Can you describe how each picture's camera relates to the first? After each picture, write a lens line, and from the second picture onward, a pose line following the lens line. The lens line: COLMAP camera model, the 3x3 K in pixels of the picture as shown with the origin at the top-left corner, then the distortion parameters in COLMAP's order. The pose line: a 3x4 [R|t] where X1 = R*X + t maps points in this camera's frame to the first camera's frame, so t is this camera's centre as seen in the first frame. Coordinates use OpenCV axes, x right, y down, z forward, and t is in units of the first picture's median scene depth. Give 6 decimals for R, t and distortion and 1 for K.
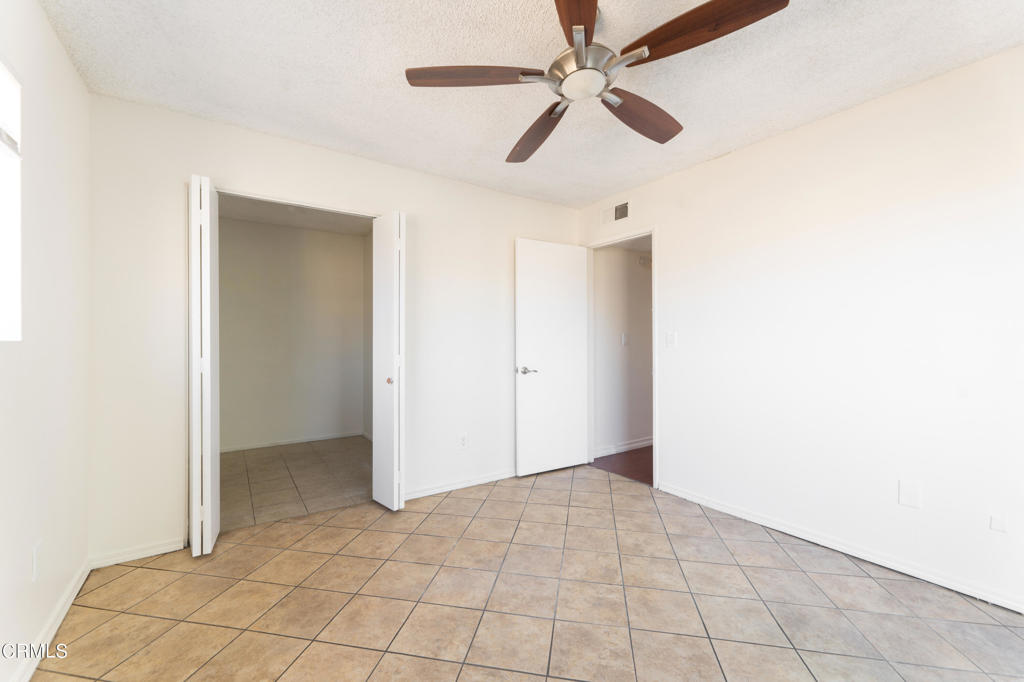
lens RADIAL K [[439.1, 0, 511.9], [0, 439.1, 341.0], [0, 0, 1]] dist [-0.005034, -0.000604]
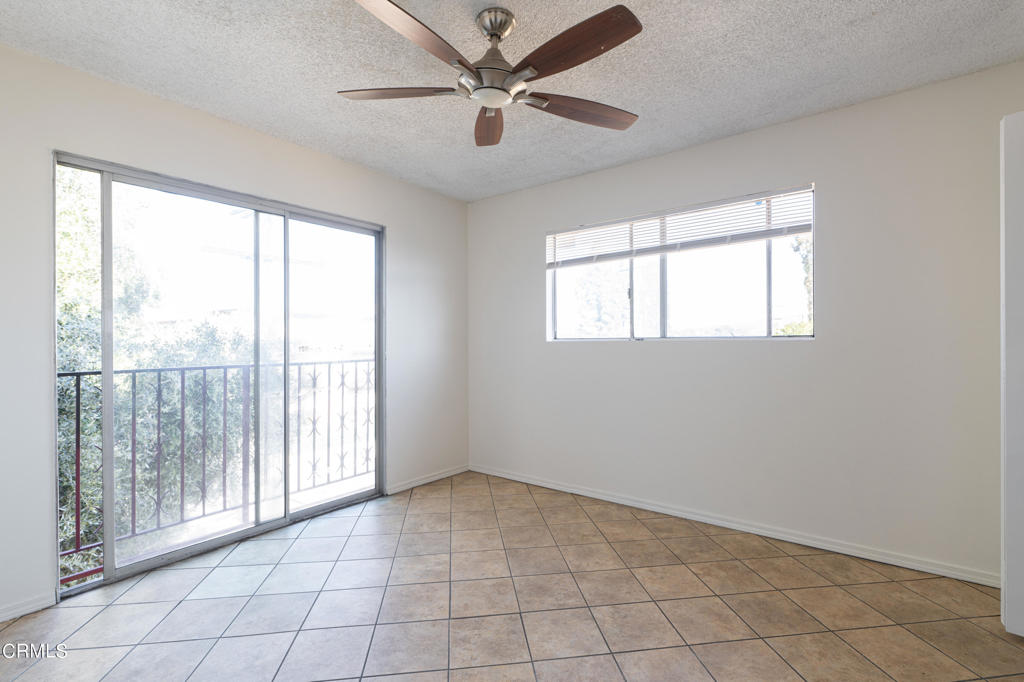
lens RADIAL K [[464.1, 0, 511.7], [0, 464.1, 338.7], [0, 0, 1]] dist [-0.010596, 0.000222]
pose [[-0.955646, 0.006956, -0.294436, 0.429348], [0.007753, 0.999969, -0.001540, -0.011709], [0.294416, -0.003754, -0.955670, 1.991022]]
